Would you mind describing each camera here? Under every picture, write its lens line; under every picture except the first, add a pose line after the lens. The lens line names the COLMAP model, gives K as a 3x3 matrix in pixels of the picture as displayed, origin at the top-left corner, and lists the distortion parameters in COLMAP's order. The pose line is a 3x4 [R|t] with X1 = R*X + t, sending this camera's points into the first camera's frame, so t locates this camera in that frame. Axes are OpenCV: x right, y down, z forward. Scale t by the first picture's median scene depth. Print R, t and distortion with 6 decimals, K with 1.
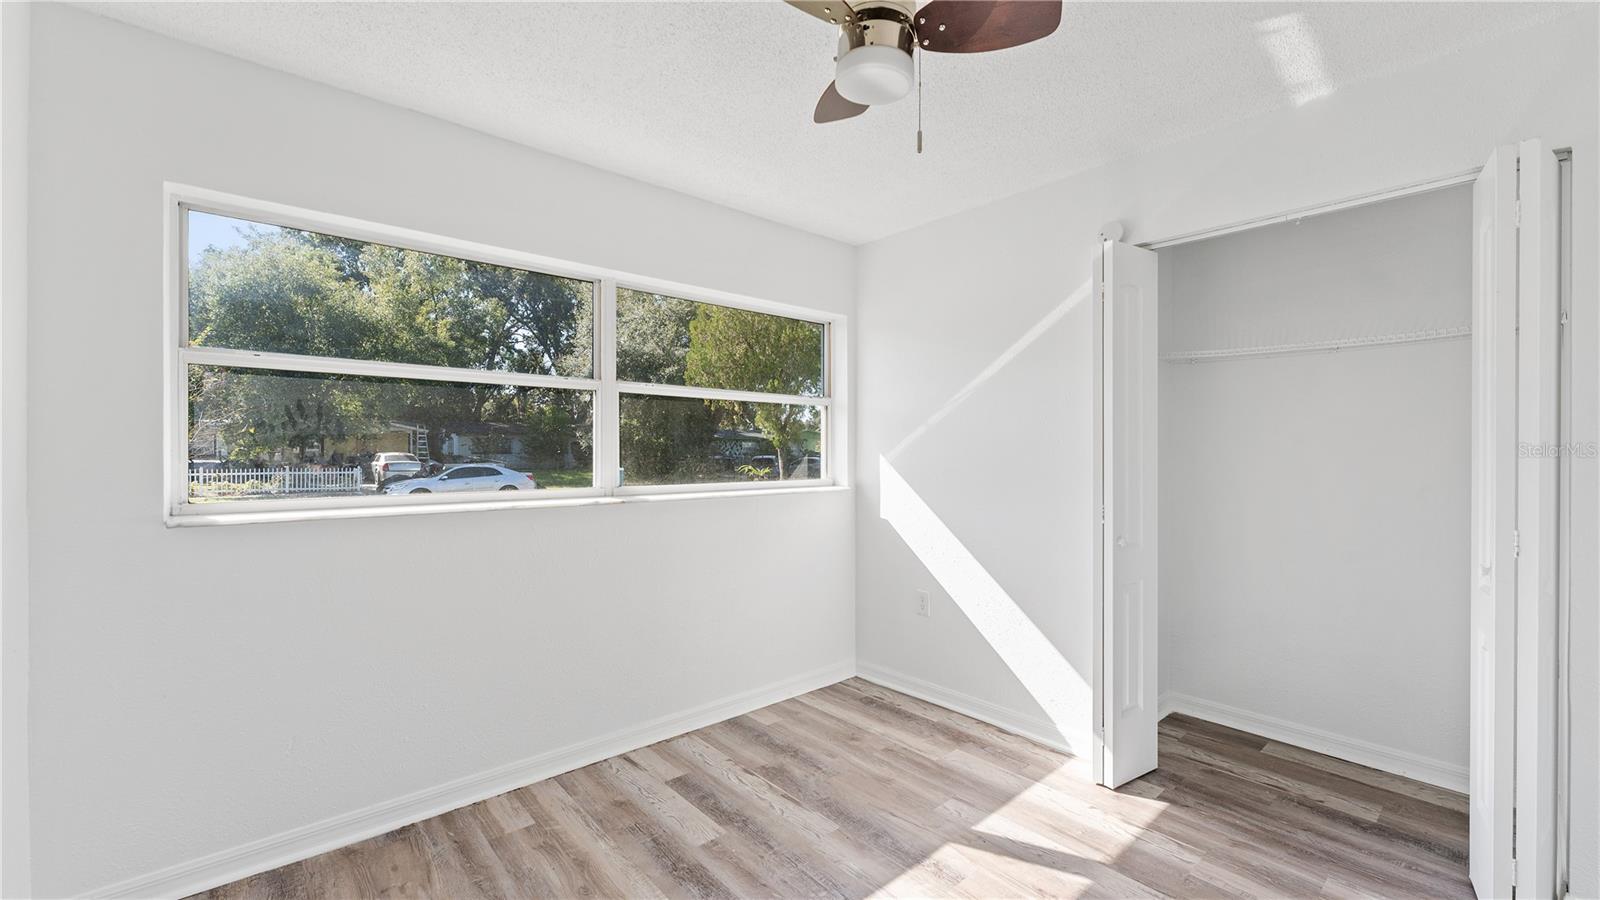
lens RADIAL K [[644.2, 0, 791.8], [0, 644.2, 452.3], [0, 0, 1]] dist [0.001042, 0.000315]
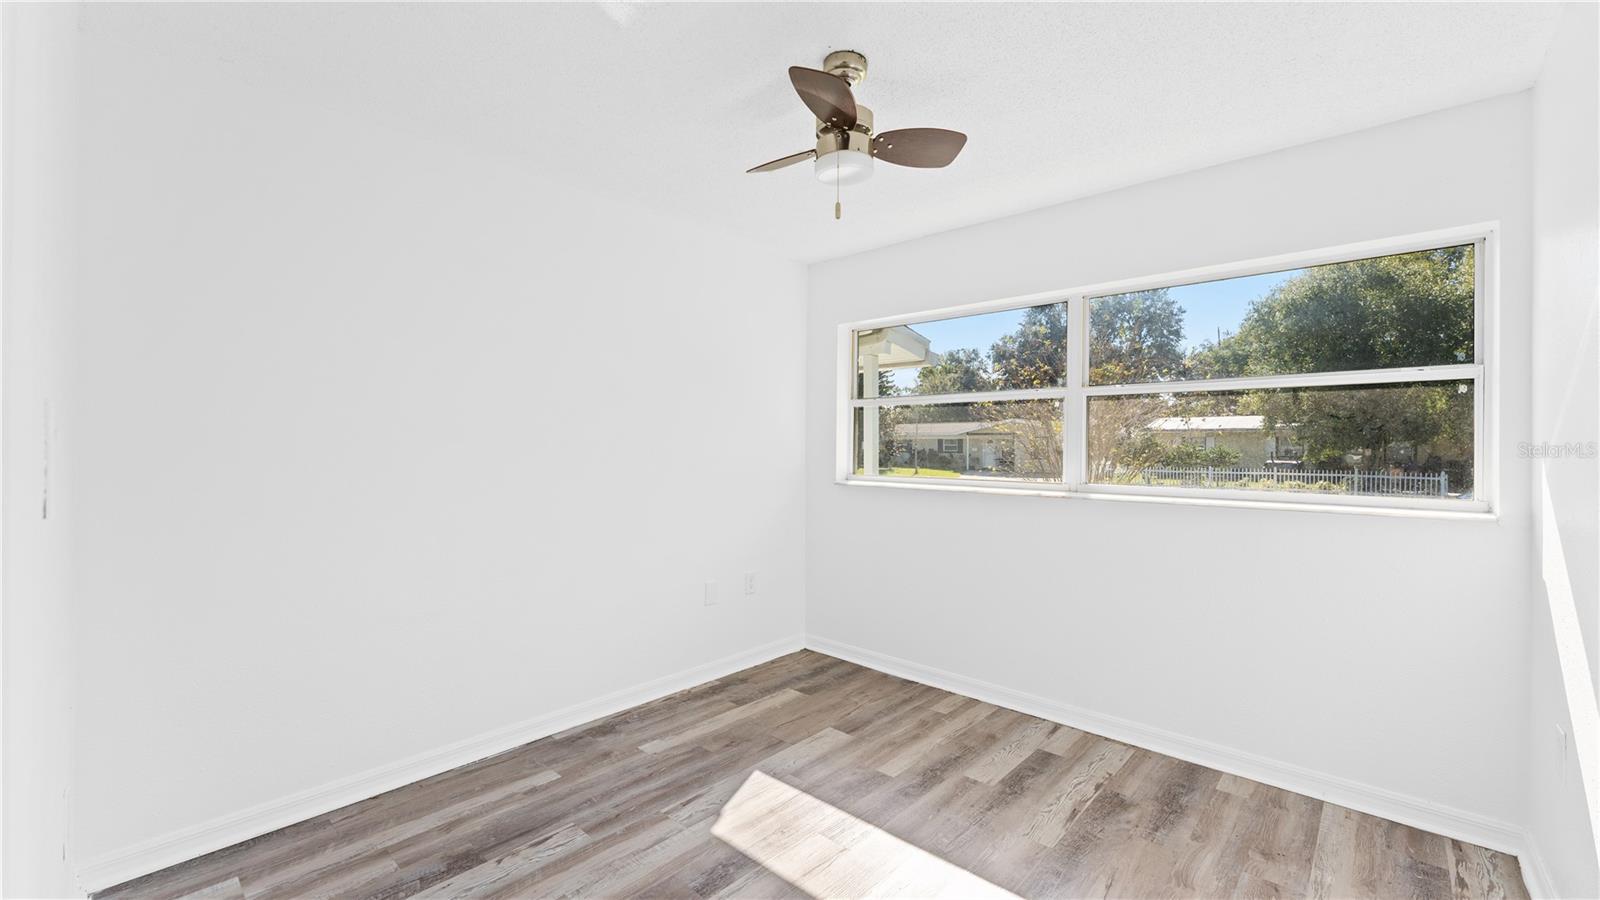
lens RADIAL K [[644.2, 0, 787.4], [0, 644.2, 447.5], [0, 0, 1]] dist [0.001042, 0.000315]
pose [[0.104058, -0.001176, -0.994571, 0.804690], [-0.009652, 0.999951, -0.002192, -0.000117], [0.994524, 0.009828, 0.104042, 0.420457]]
